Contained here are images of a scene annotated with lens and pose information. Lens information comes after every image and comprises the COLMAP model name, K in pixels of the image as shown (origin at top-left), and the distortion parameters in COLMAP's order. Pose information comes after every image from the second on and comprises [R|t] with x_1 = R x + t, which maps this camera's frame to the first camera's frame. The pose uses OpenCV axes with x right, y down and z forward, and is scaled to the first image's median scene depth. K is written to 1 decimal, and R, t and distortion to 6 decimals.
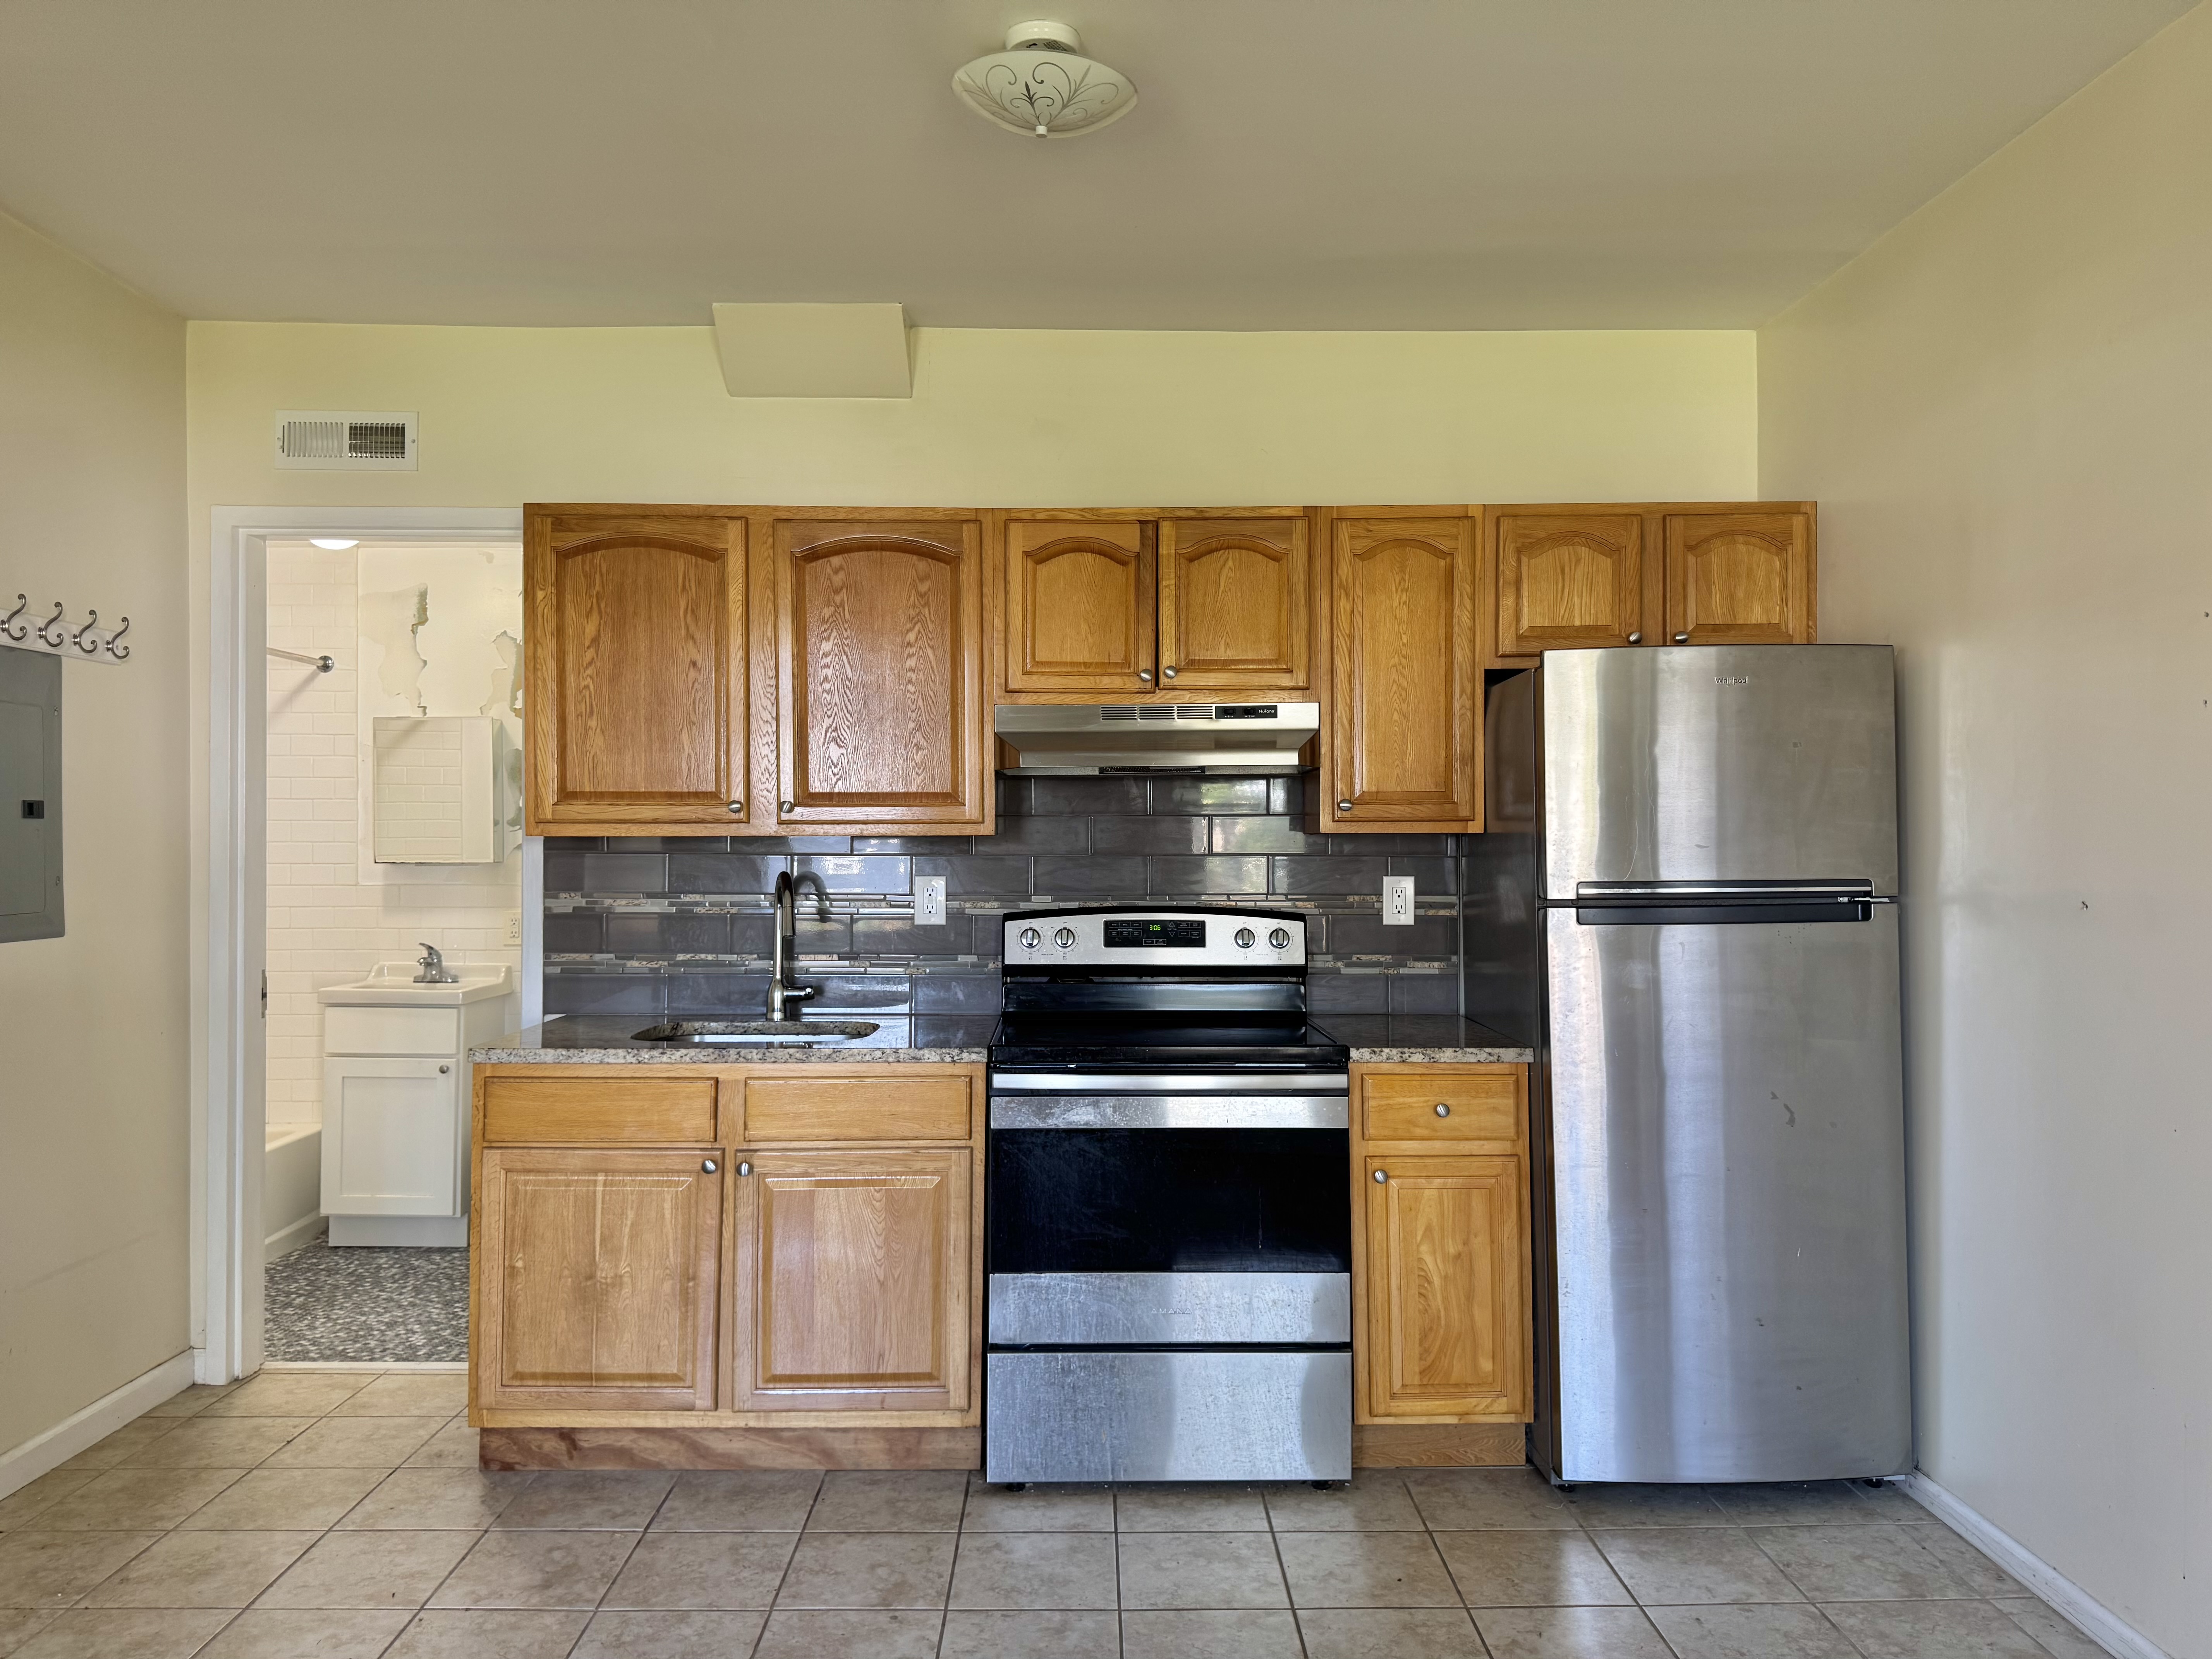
lens RADIAL K [[1569.1, 0, 1106.0], [0, 1569.1, 829.5], [0, 0, 1]] dist [0.133697, -0.190182]
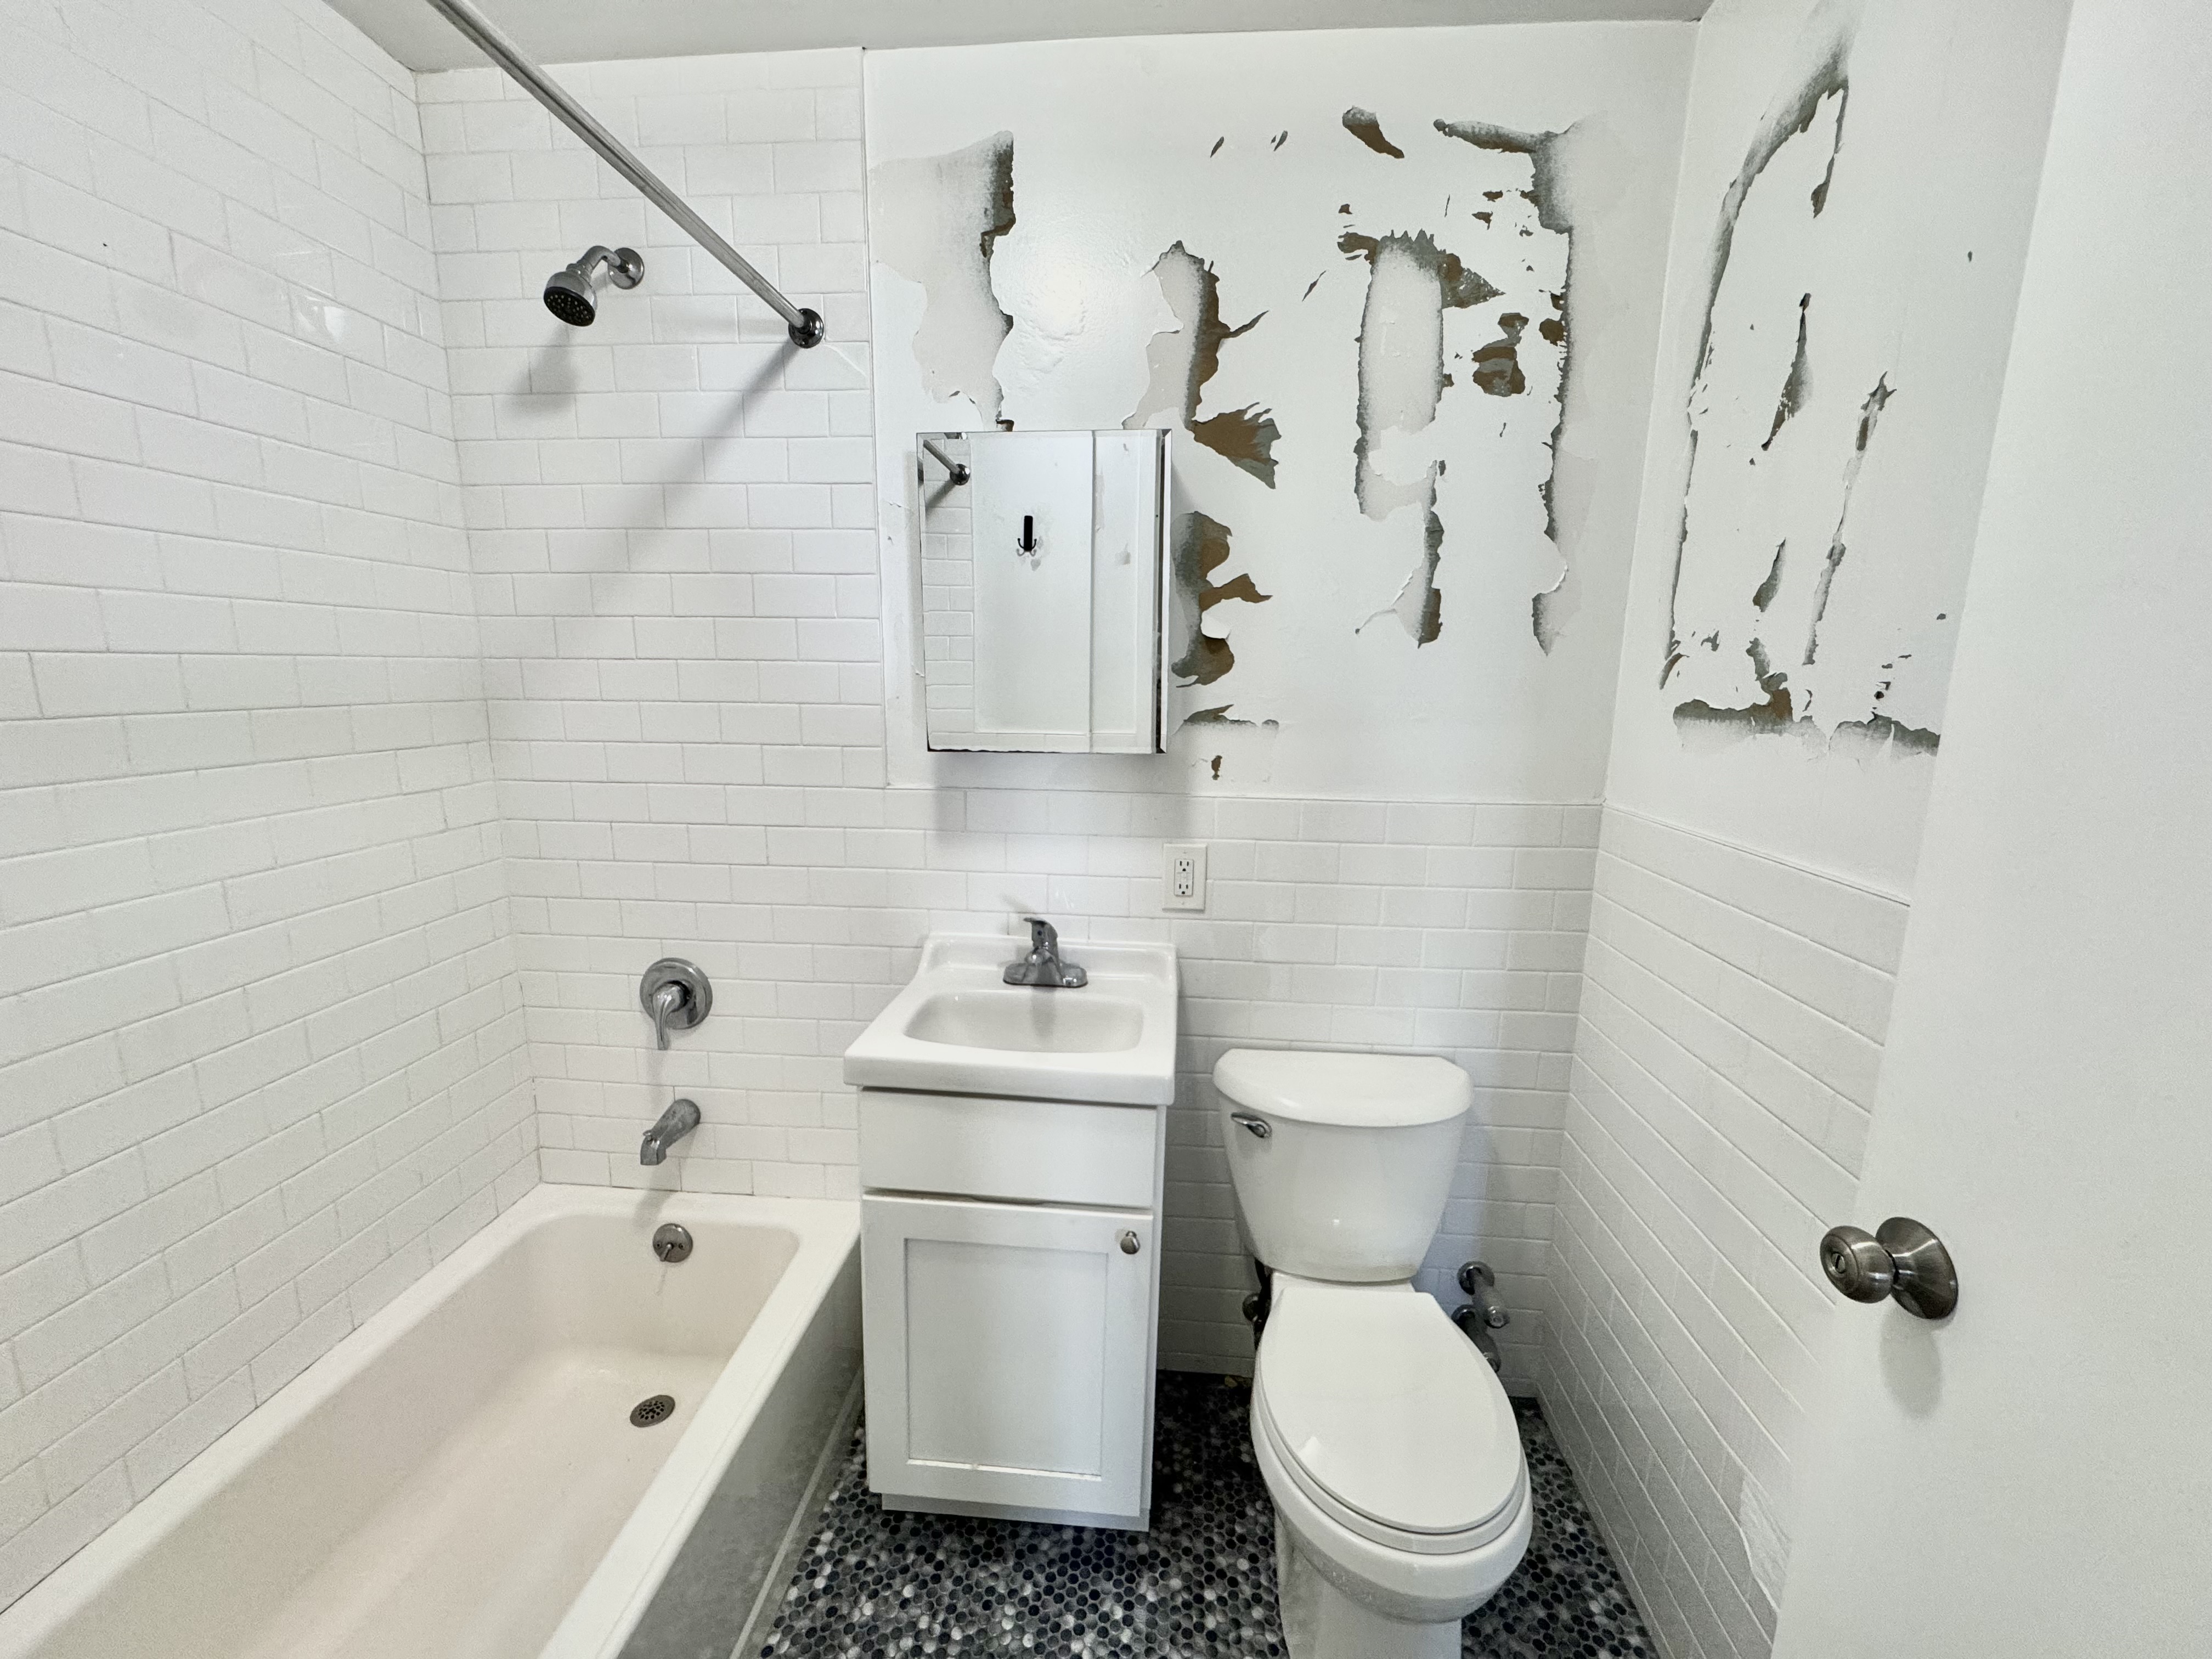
lens RADIAL K [[883.2, 0, 1106.7], [0, 883.2, 827.9], [0, 0, 1]] dist [-0.002364, 0.000321]
pose [[0.995378, 0.024455, -0.092865, -0.370992], [-0.007064, 0.983058, 0.183160, -0.005960], [0.095771, -0.181657, 0.978687, 0.724831]]
